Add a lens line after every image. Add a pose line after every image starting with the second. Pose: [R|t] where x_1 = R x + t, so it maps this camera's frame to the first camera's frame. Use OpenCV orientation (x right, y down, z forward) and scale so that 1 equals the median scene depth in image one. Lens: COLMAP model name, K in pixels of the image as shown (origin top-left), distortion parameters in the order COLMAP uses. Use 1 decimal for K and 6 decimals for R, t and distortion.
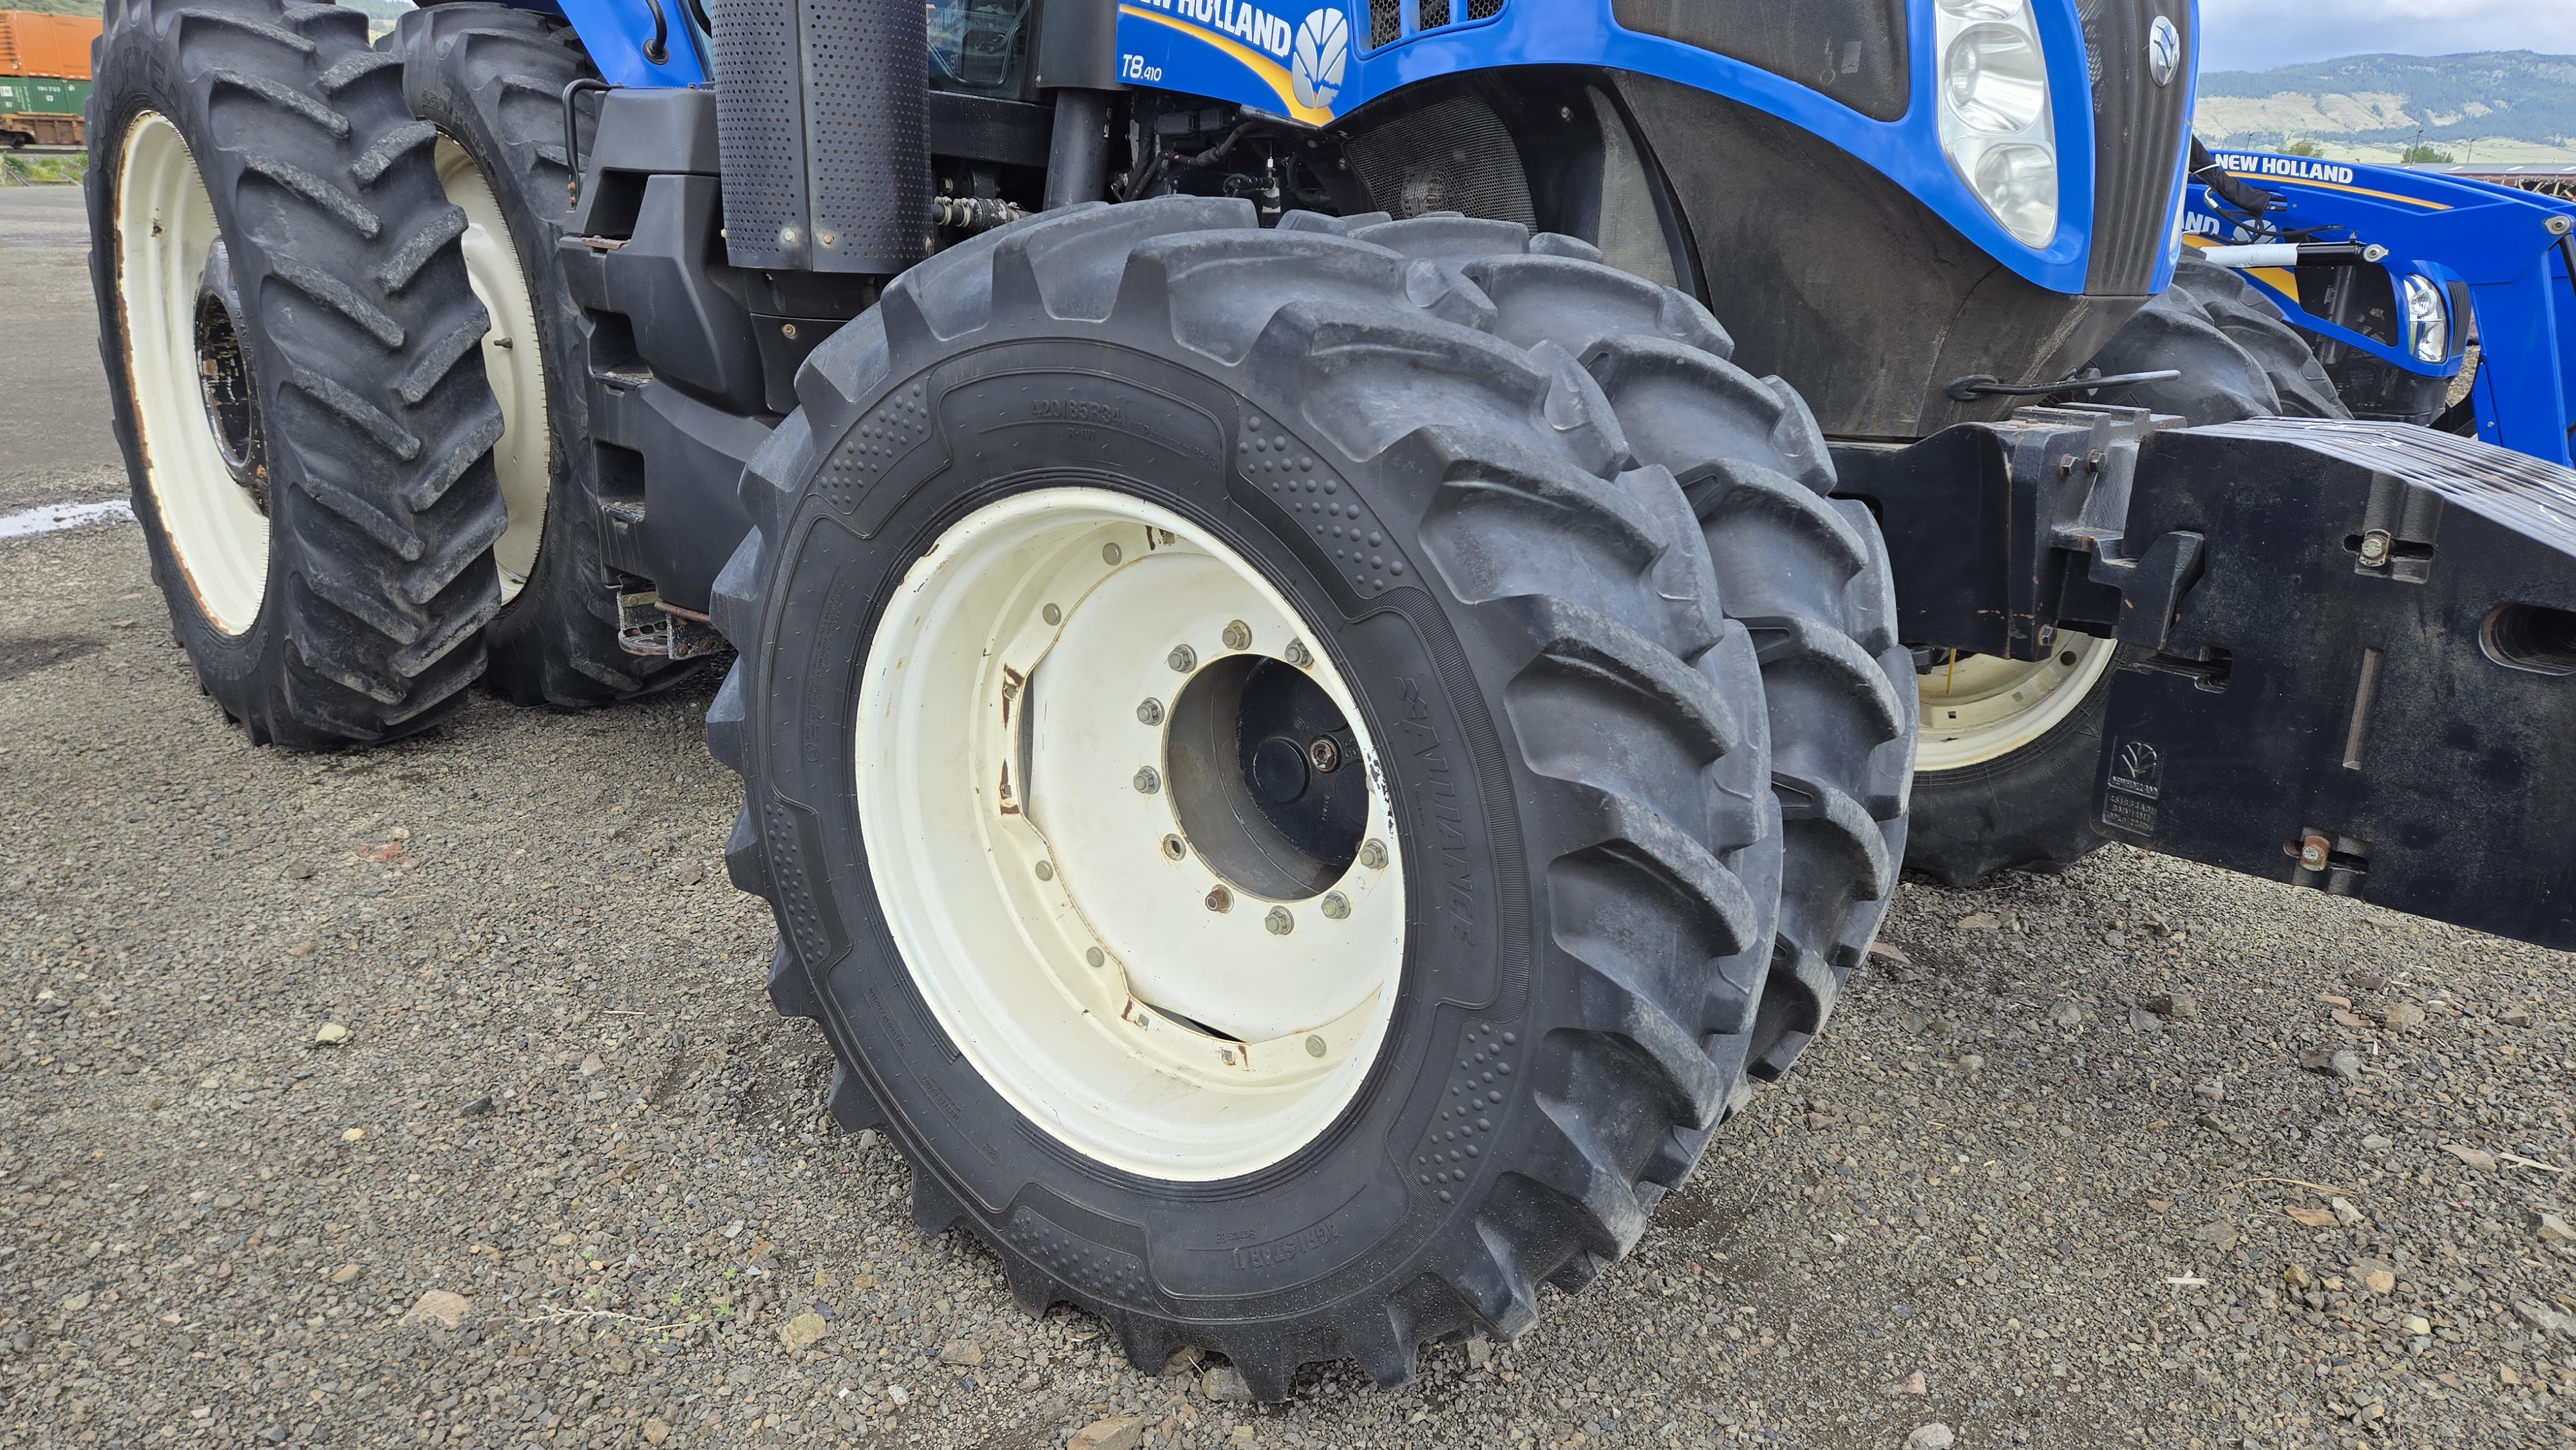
lens RADIAL K [[1738.4, 0, 1276.7], [0, 1738.4, 760.5], [0, 0, 1]] dist [0.079153, -0.066869]
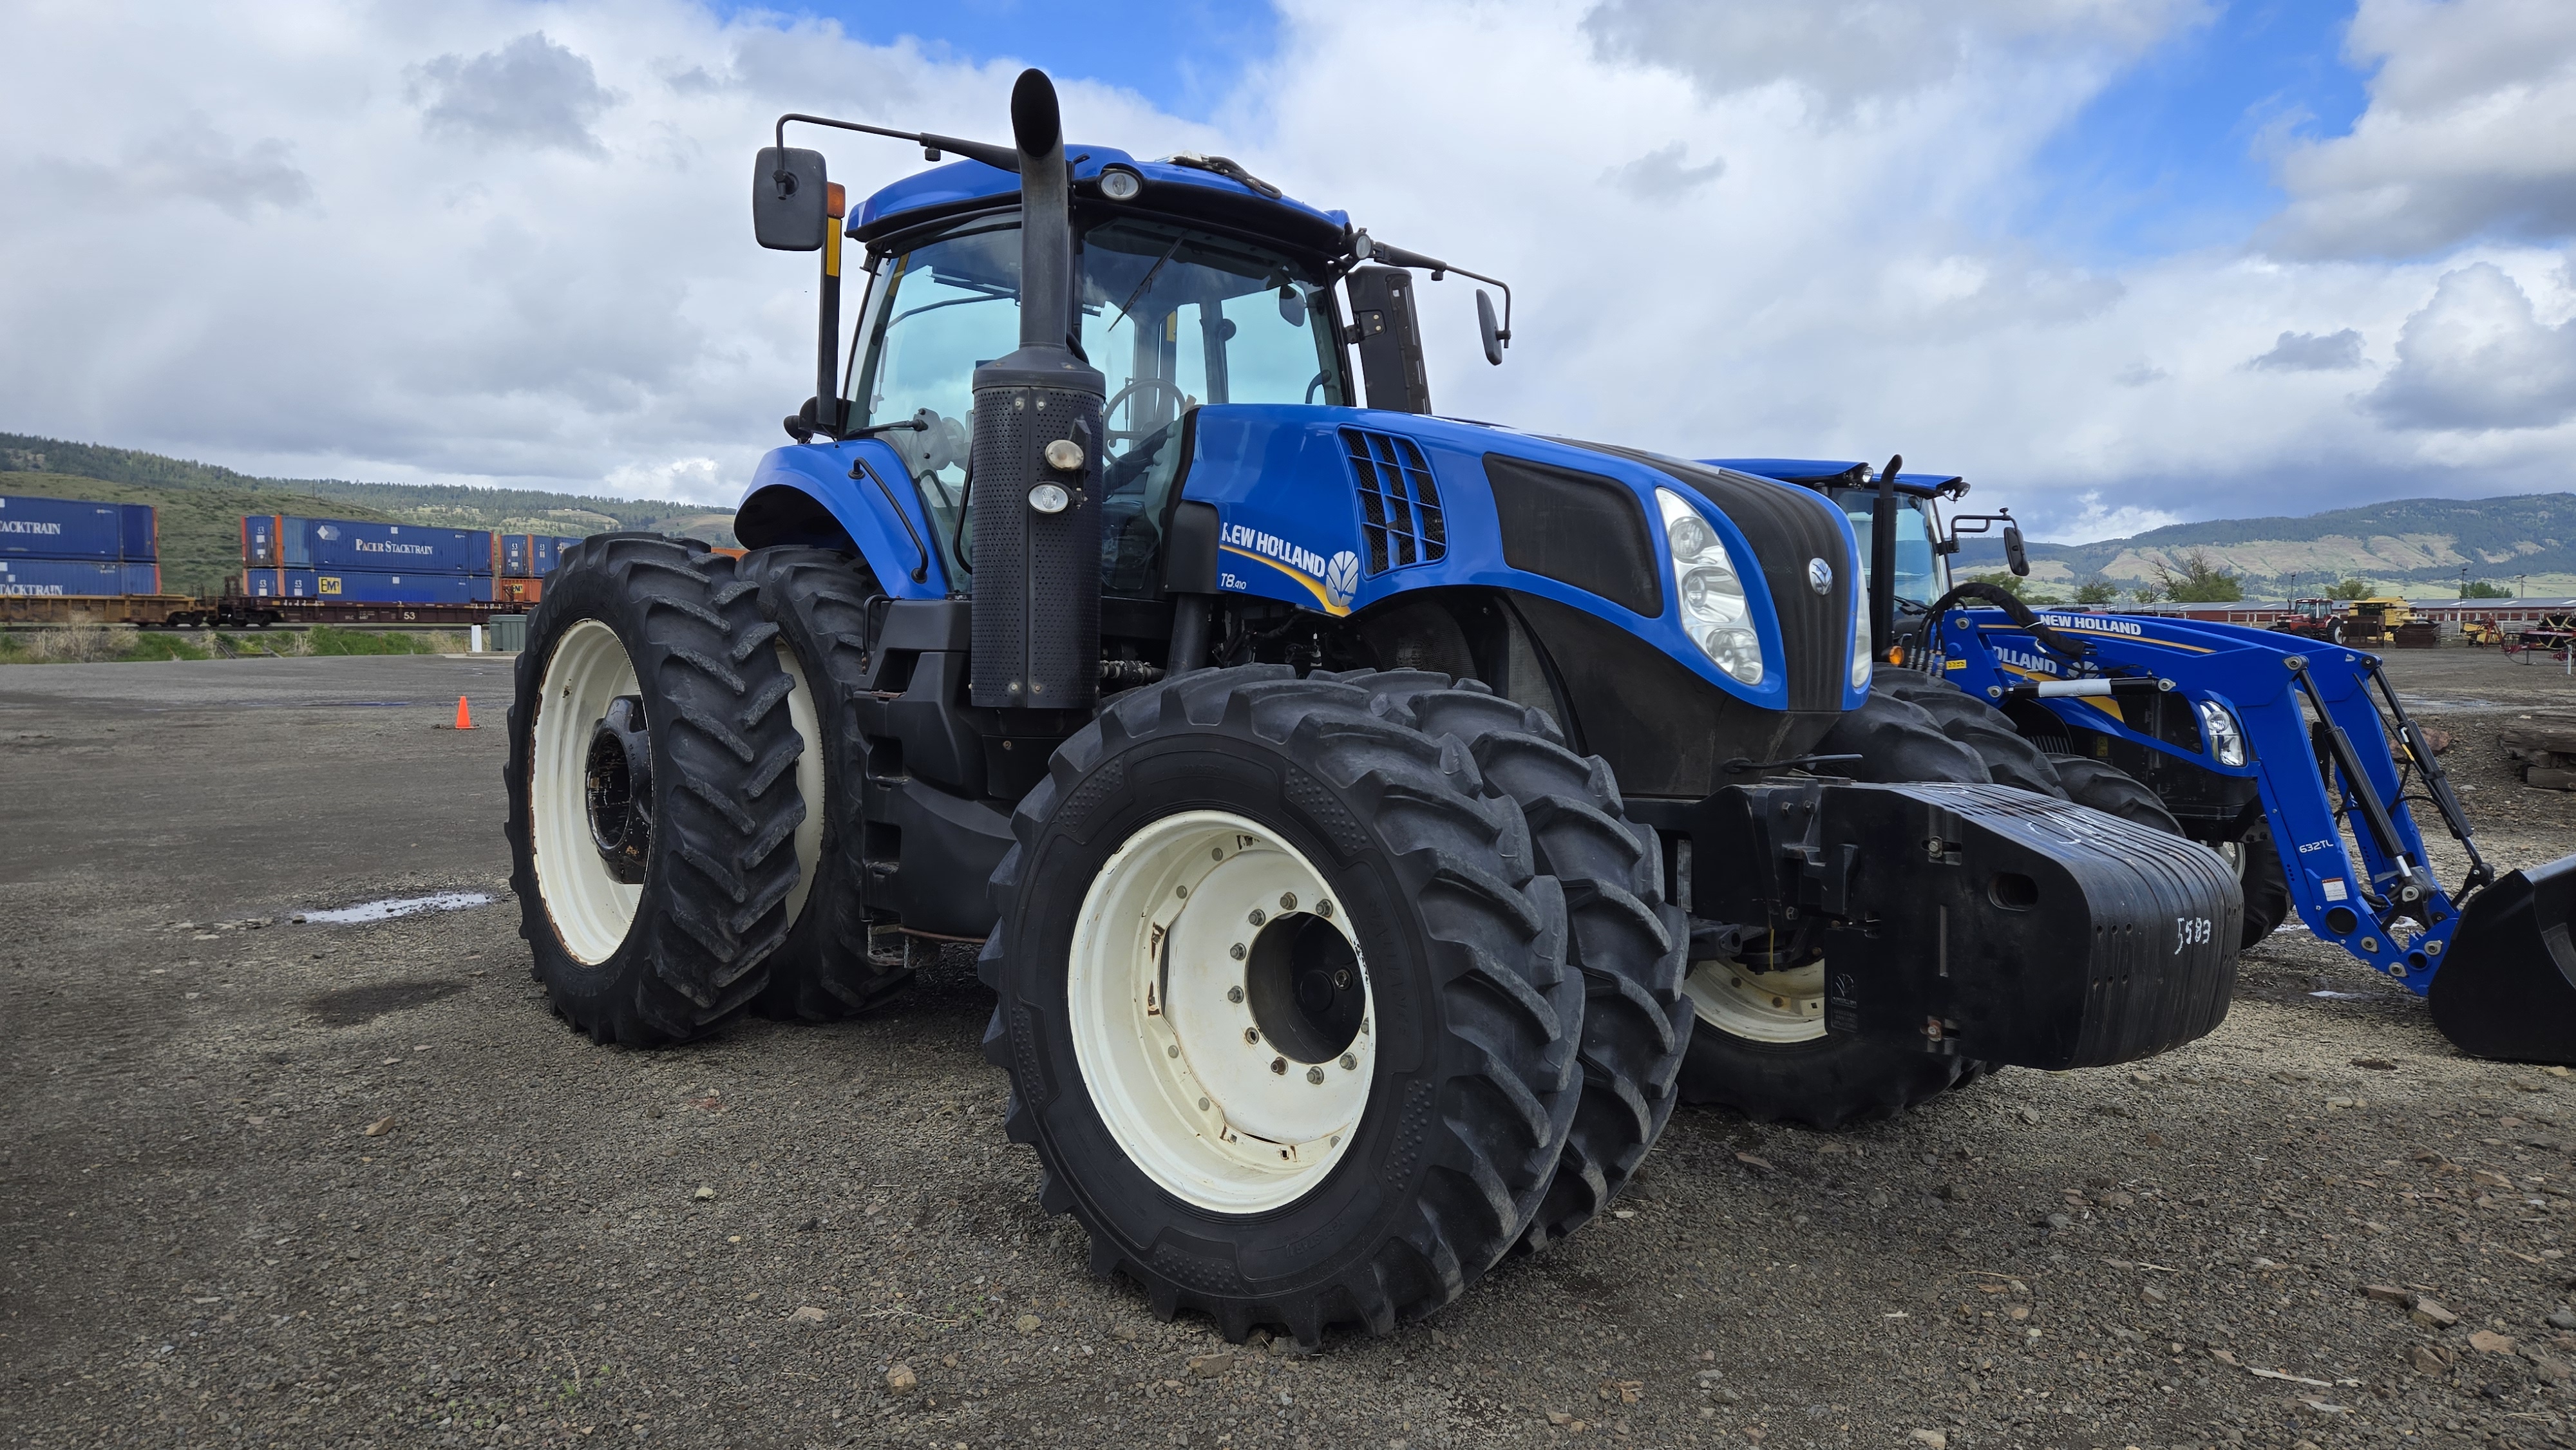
lens RADIAL K [[1738.4, 0, 1263.0], [0, 1738.4, 701.5], [0, 0, 1]] dist [0.079153, -0.066869]
pose [[0.998584, -0.014617, -0.051153, 0.038716], [0.000037, 0.961705, -0.274088, 0.188896], [0.053201, 0.273698, 0.960343, -0.643777]]
